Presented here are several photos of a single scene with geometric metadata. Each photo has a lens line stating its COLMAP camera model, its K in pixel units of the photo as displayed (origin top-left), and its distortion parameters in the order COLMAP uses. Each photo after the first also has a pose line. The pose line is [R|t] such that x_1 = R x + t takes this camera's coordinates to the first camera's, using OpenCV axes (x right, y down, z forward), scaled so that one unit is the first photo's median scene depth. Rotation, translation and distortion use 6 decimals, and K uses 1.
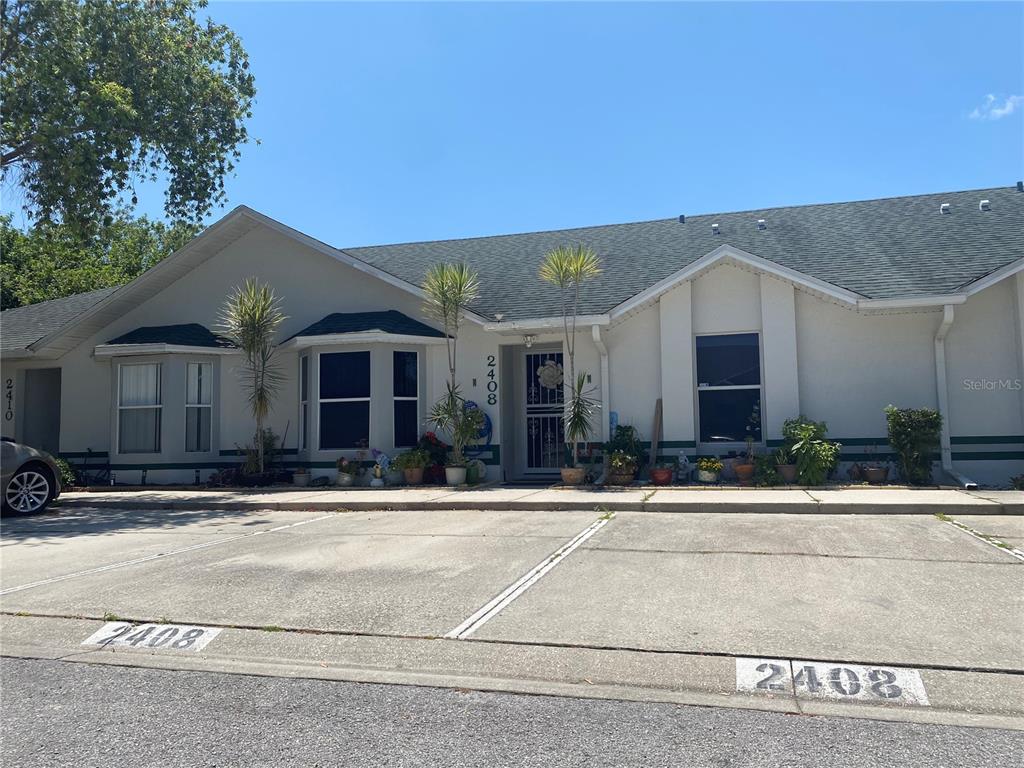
lens RADIAL K [[769.0, 0, 512.0], [0, 769.0, 384.0], [0, 0, 1]] dist [0.003479, -0.002133]
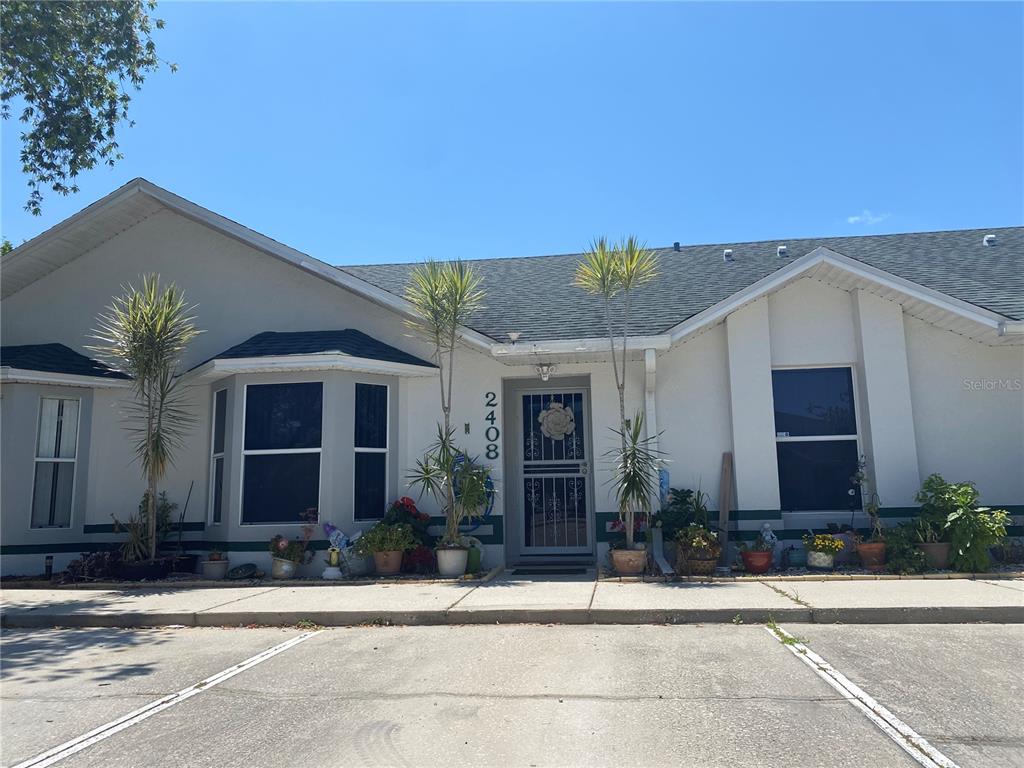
lens RADIAL K [[782.9, 0, 512.0], [0, 782.9, 384.0], [0, 0, 1]] dist [0.004494, 0.002844]
pose [[0.989537, 0.019759, 0.142921, -0.116765], [-0.007859, 0.996489, -0.083354, 0.017578], [-0.144066, 0.081359, 0.986218, 0.269964]]
